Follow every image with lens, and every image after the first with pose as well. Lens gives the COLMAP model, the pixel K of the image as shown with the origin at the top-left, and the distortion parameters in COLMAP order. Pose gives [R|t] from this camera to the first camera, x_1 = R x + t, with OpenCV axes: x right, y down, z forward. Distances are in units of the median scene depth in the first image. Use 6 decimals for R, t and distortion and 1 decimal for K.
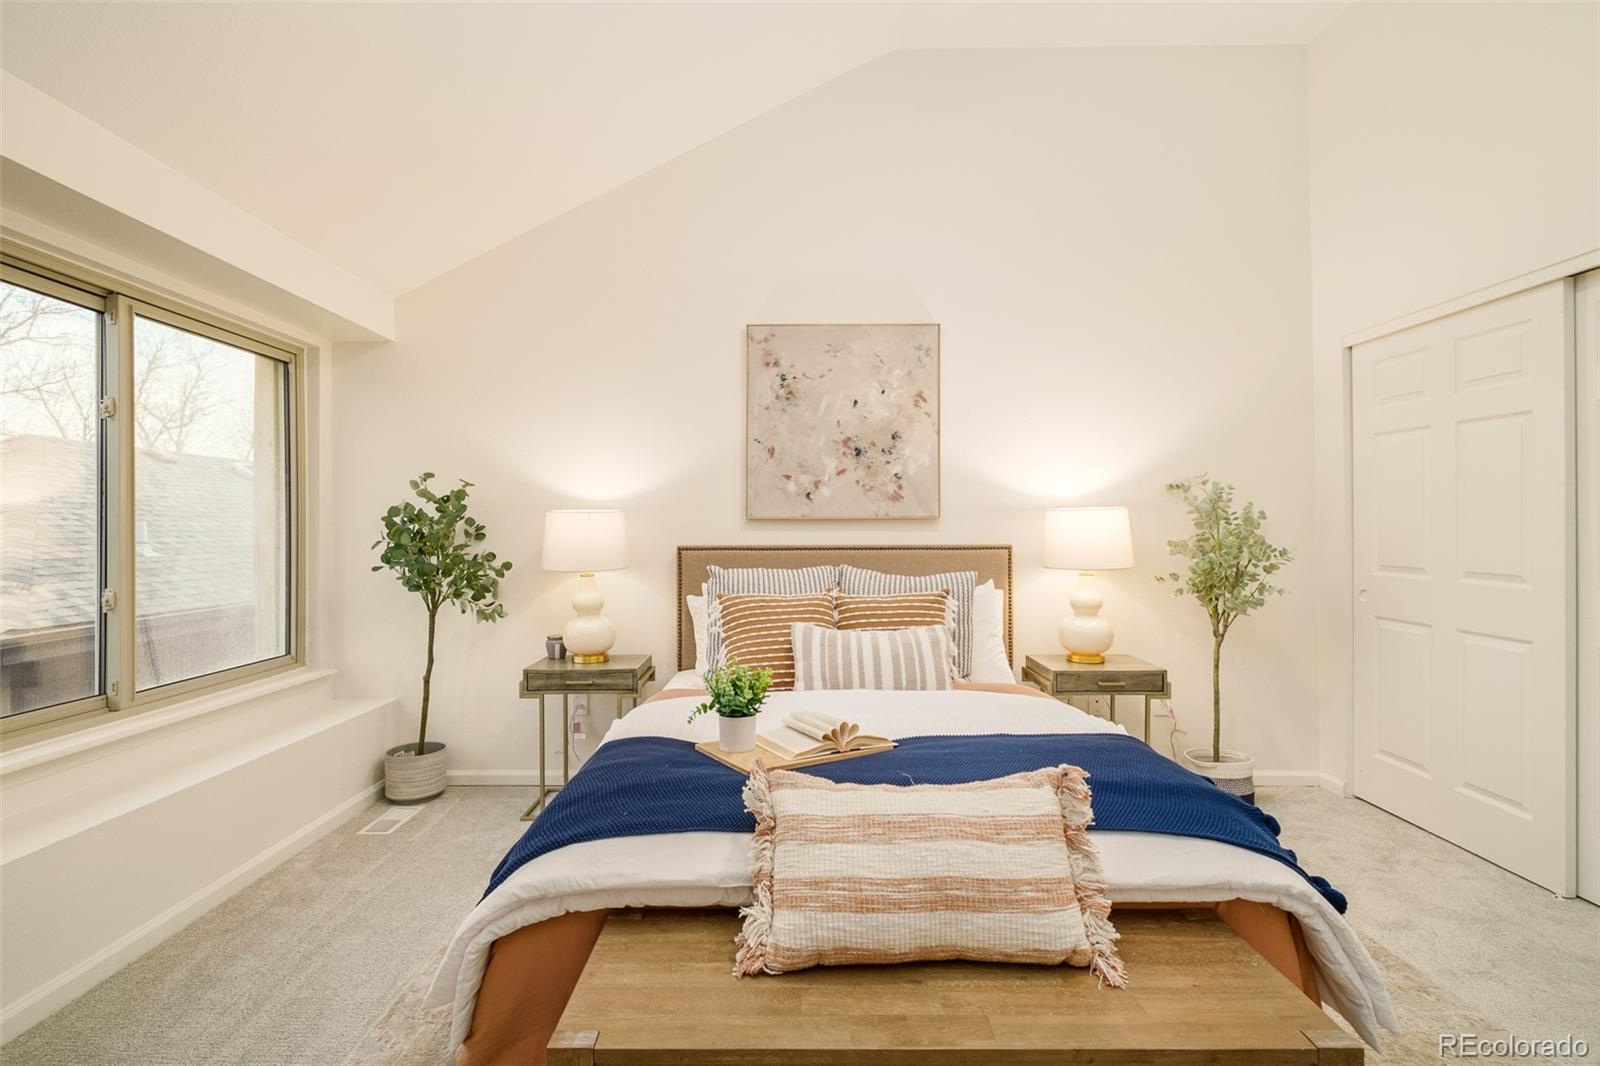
lens RADIAL K [[739.0, 0, 790.1], [0, 739.0, 531.5], [0, 0, 1]] dist [-0.002269, -0.000319]
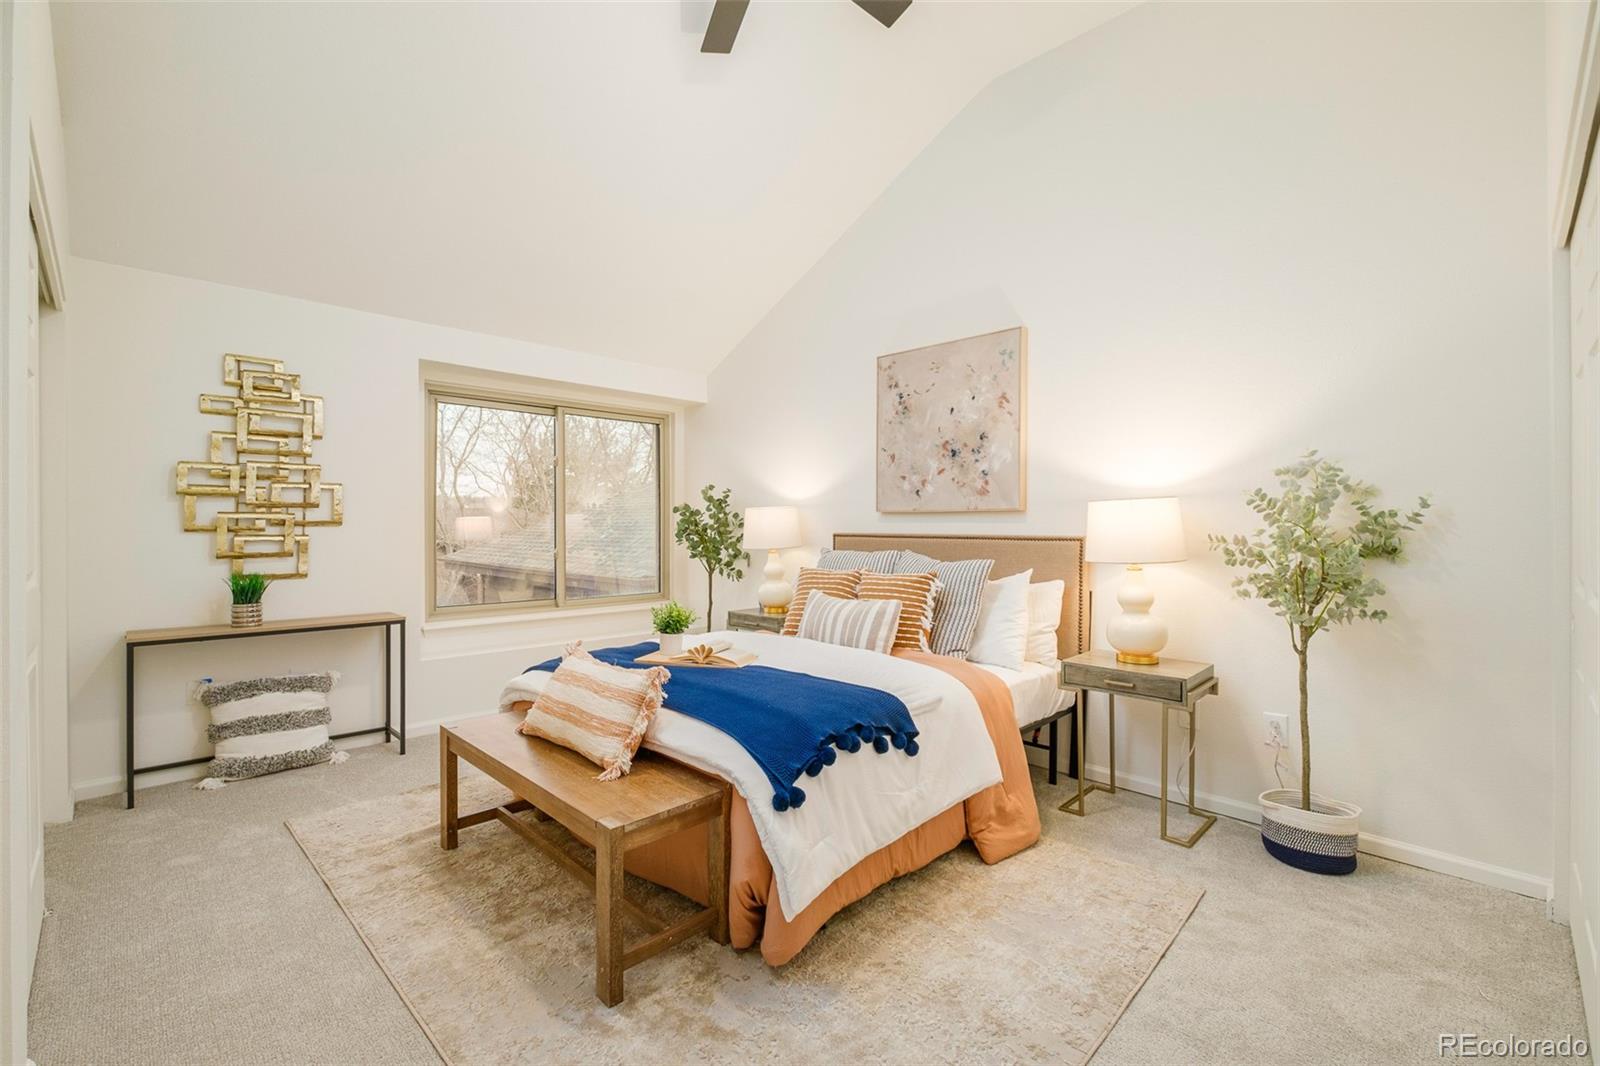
lens RADIAL K [[695.0, 0, 780.5], [0, 695.0, 534.8], [0, 0, 1]] dist [-0.009104, -0.000207]
pose [[0.697856, 0.015563, -0.716069, 0.677170], [-0.006517, 0.999860, 0.015380, 0.003624], [0.716208, -0.006066, 0.697860, 0.059739]]
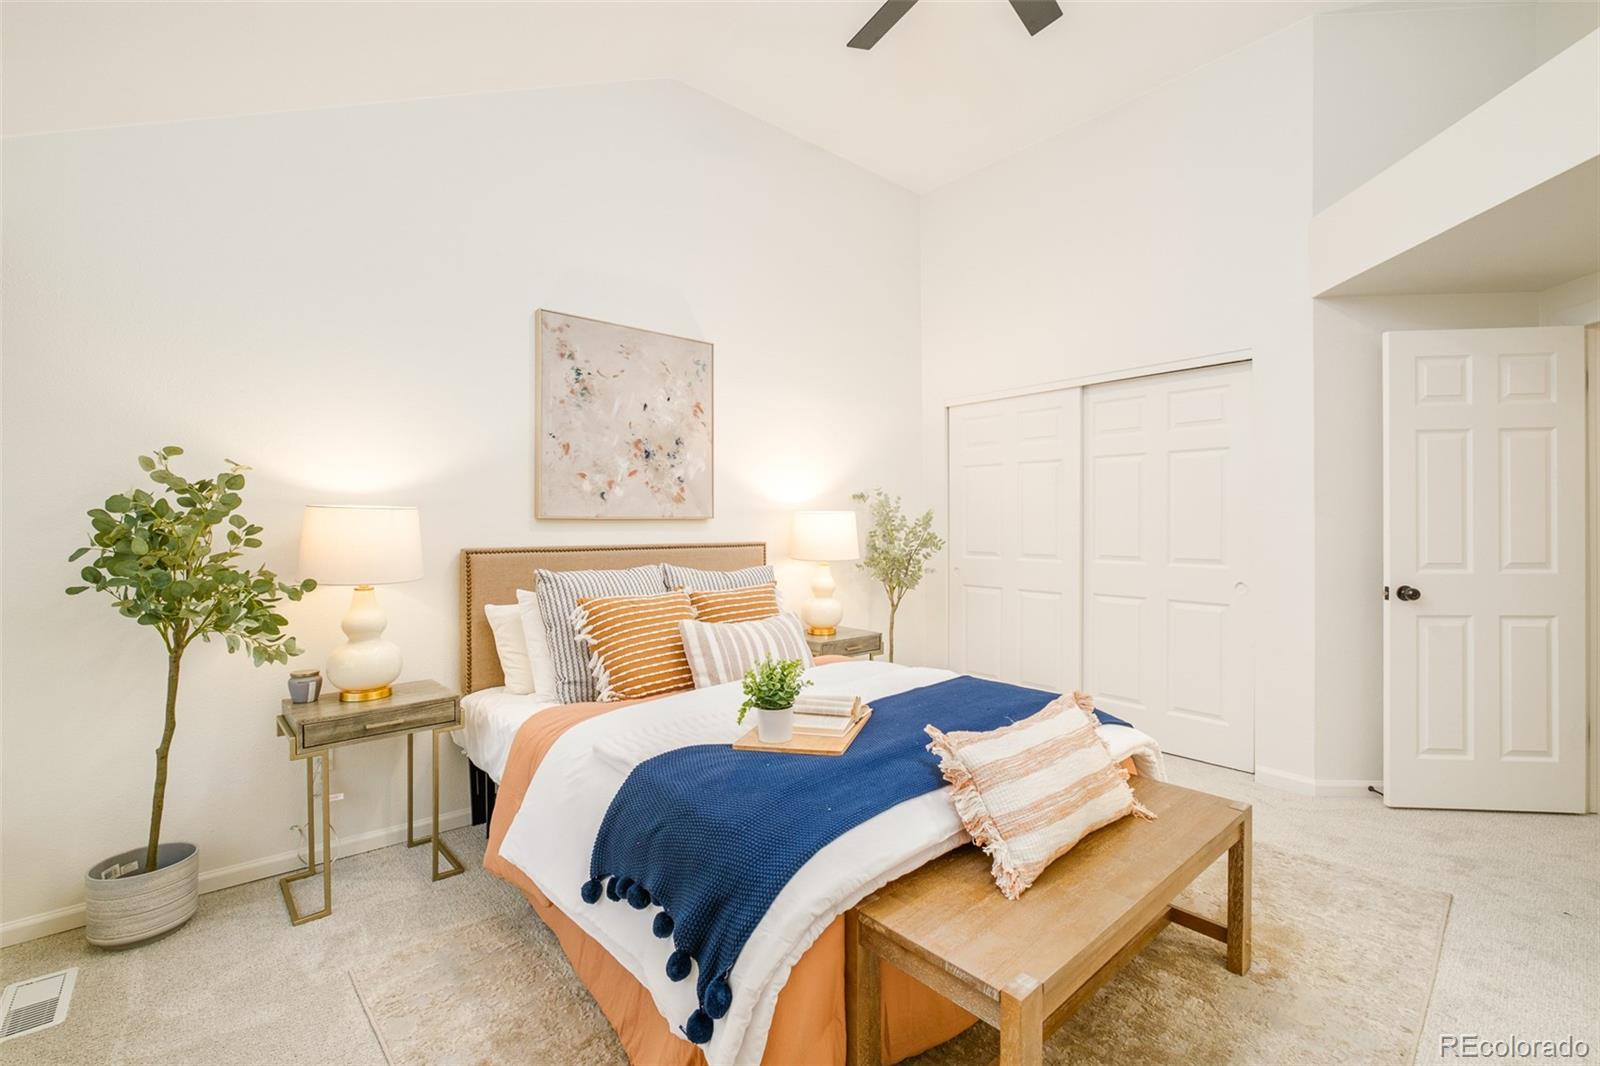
lens RADIAL K [[695.0, 0, 780.5], [0, 695.0, 534.8], [0, 0, 1]] dist [-0.009104, -0.000207]
pose [[0.757078, -0.008583, 0.653268, -0.403527], [0.005250, 0.999961, 0.007054, -0.001259], [-0.653303, -0.001911, 0.757094, 0.144430]]
